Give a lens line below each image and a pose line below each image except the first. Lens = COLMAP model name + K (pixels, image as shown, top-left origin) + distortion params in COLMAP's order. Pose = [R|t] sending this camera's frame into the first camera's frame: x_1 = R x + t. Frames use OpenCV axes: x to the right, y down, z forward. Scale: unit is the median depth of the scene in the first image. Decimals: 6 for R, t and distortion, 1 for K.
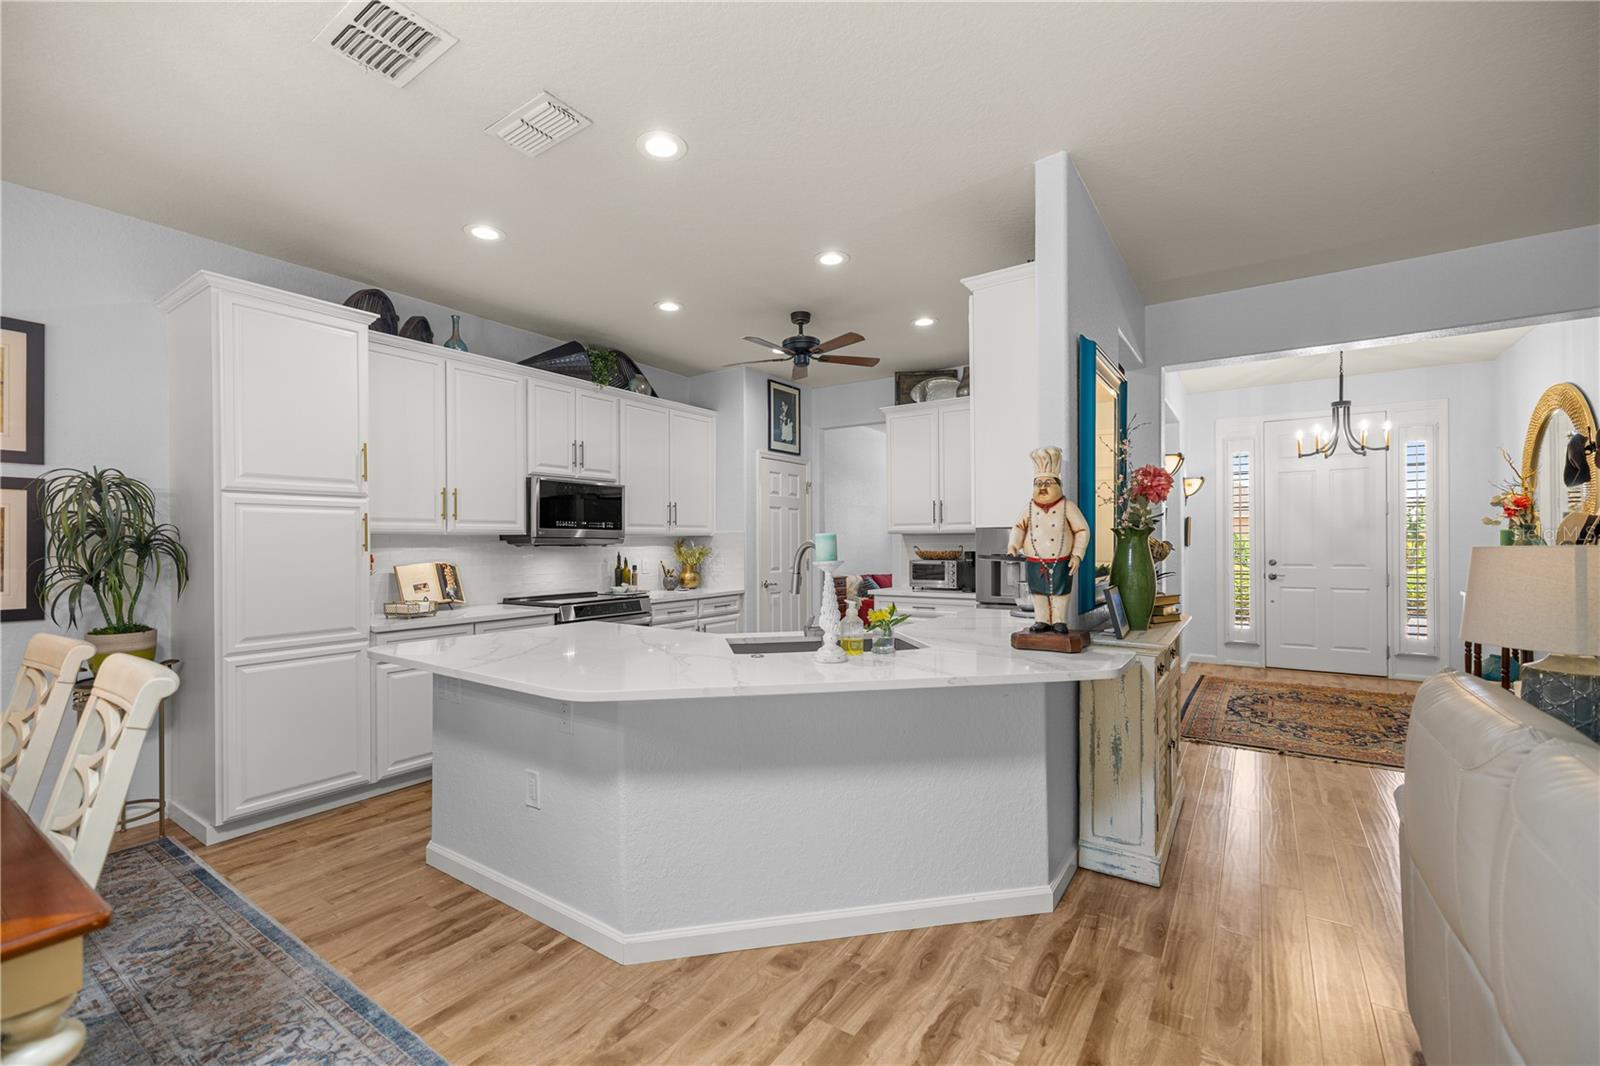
lens RADIAL K [[671.4, 0, 798.3], [0, 671.4, 540.4], [0, 0, 1]] dist [0.001057, -0.000411]
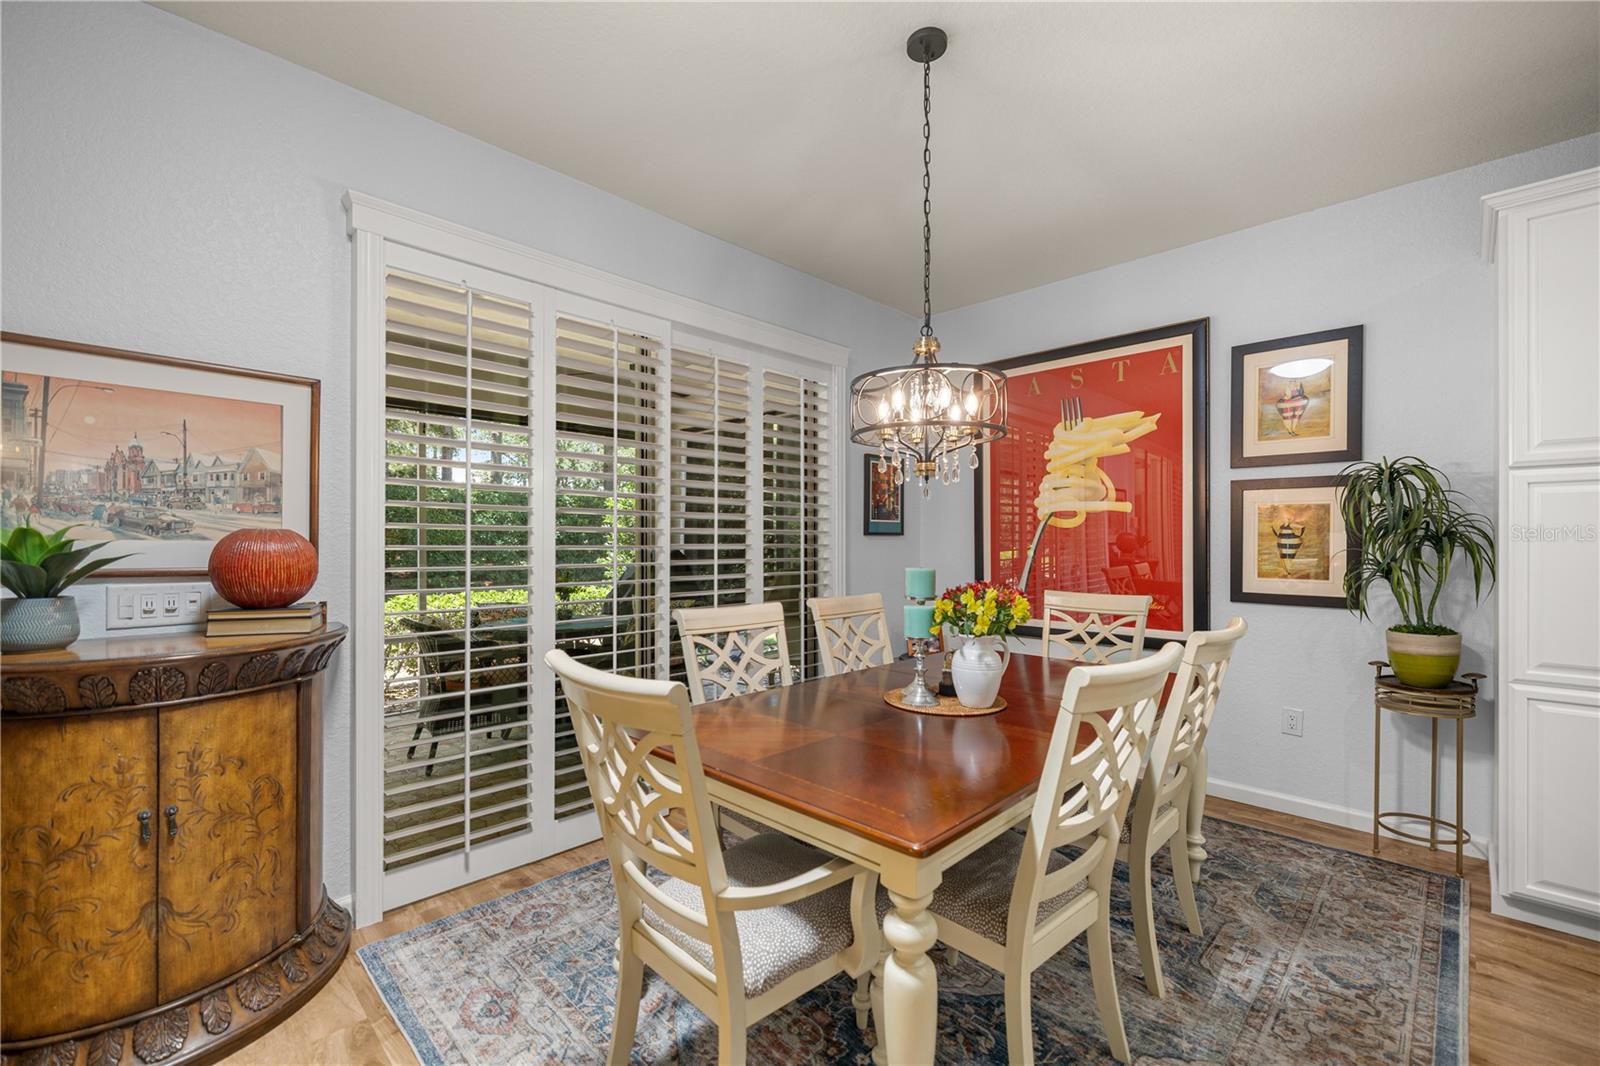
lens RADIAL K [[671.4, 0, 798.3], [0, 671.4, 540.4], [0, 0, 1]] dist [0.001057, -0.000411]
pose [[-0.179356, 0.004787, -0.983773, 0.033607], [0.003388, 0.999985, 0.004248, 0.002162], [0.983778, -0.002571, -0.179369, 0.200695]]
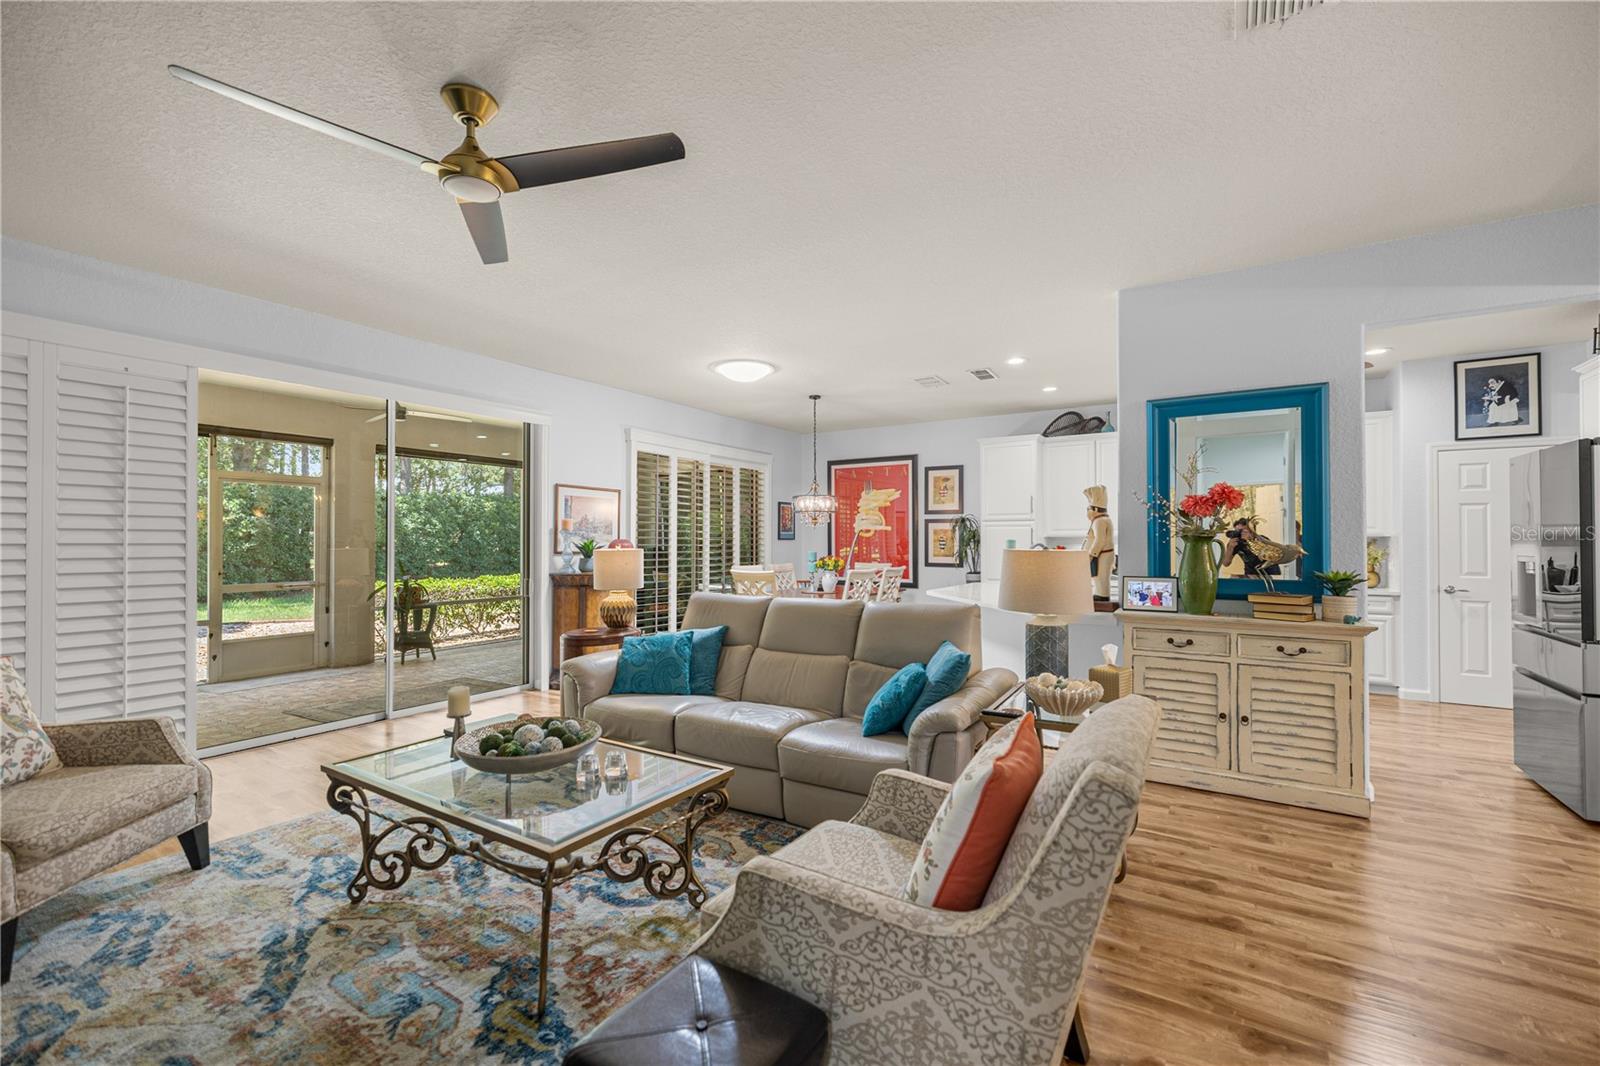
lens RADIAL K [[676.8, 0, 791.6], [0, 676.8, 535.7], [0, 0, 1]] dist [0.002842, -0.000151]
pose [[0.027314, -0.001387, -0.999626, 1.057058], [0.001270, 0.999998, -0.001353, -0.009525], [0.999626, -0.001232, 0.027316, 0.114528]]
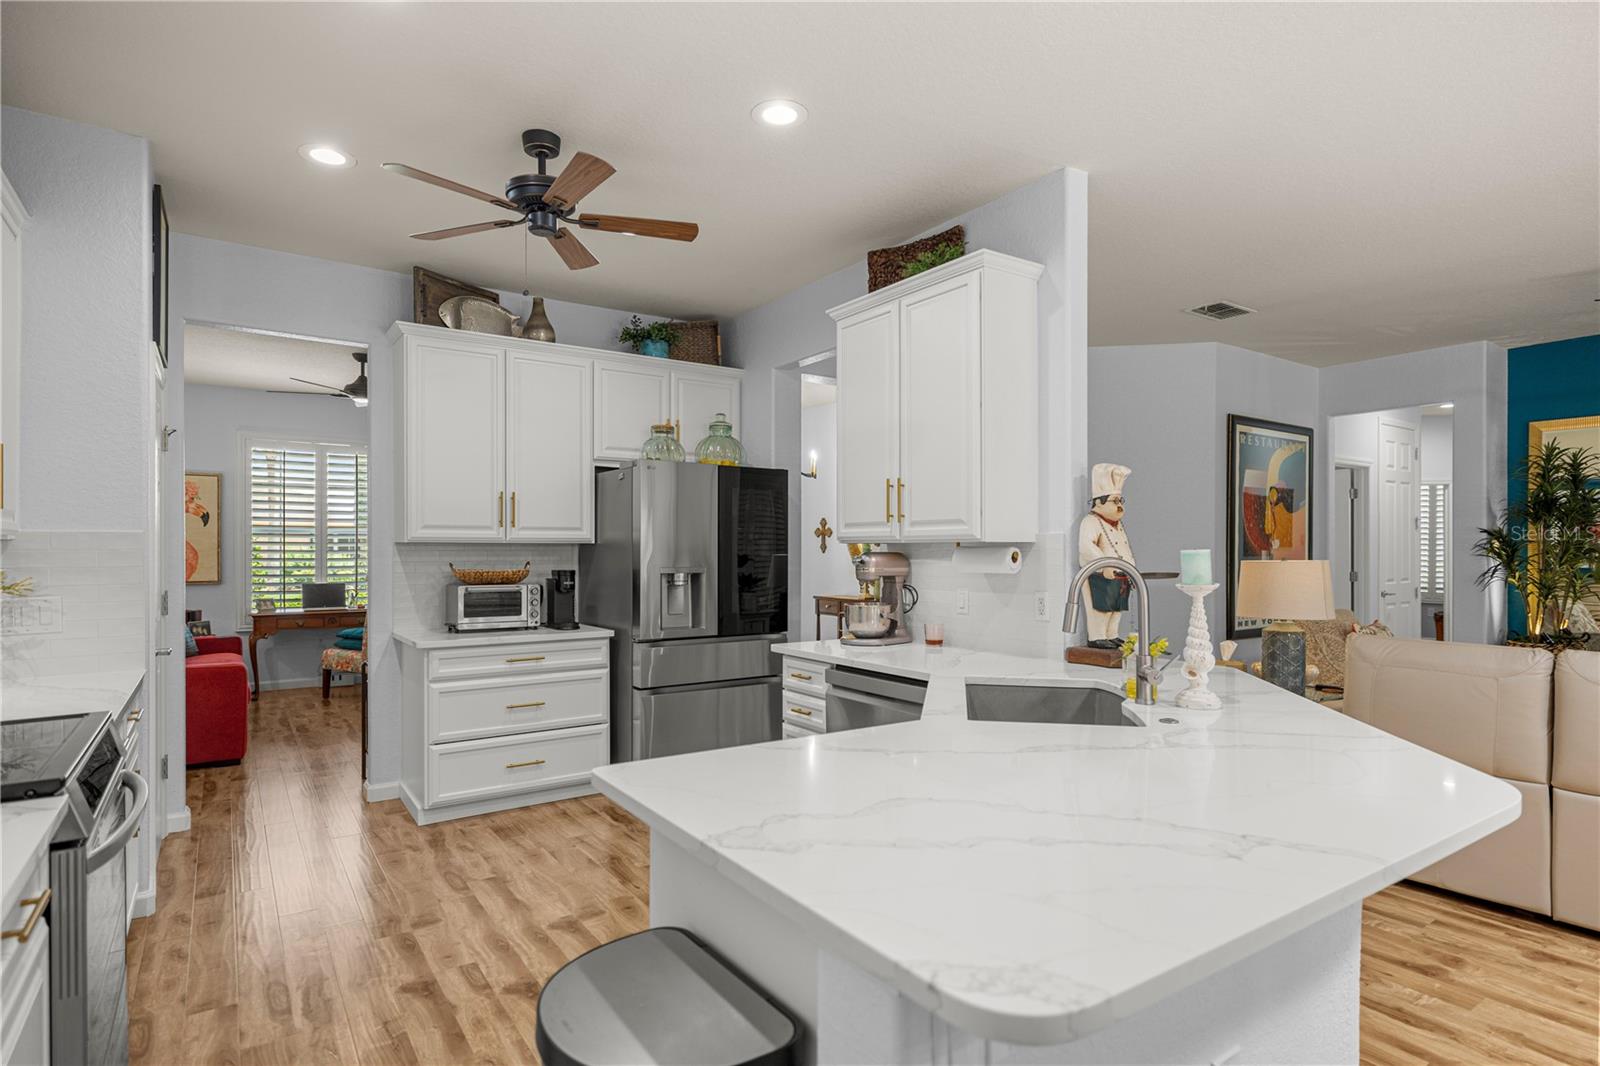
lens RADIAL K [[842.7, 0, 791.9], [0, 842.7, 555.8], [0, 0, 1]] dist [-0.002805, -0.000563]
pose [[0.366139, 0.001629, 0.930559, -0.513064], [-0.003819, 0.999993, -0.000248, 0.001511], [-0.930552, -0.003463, 0.366143, 0.520975]]
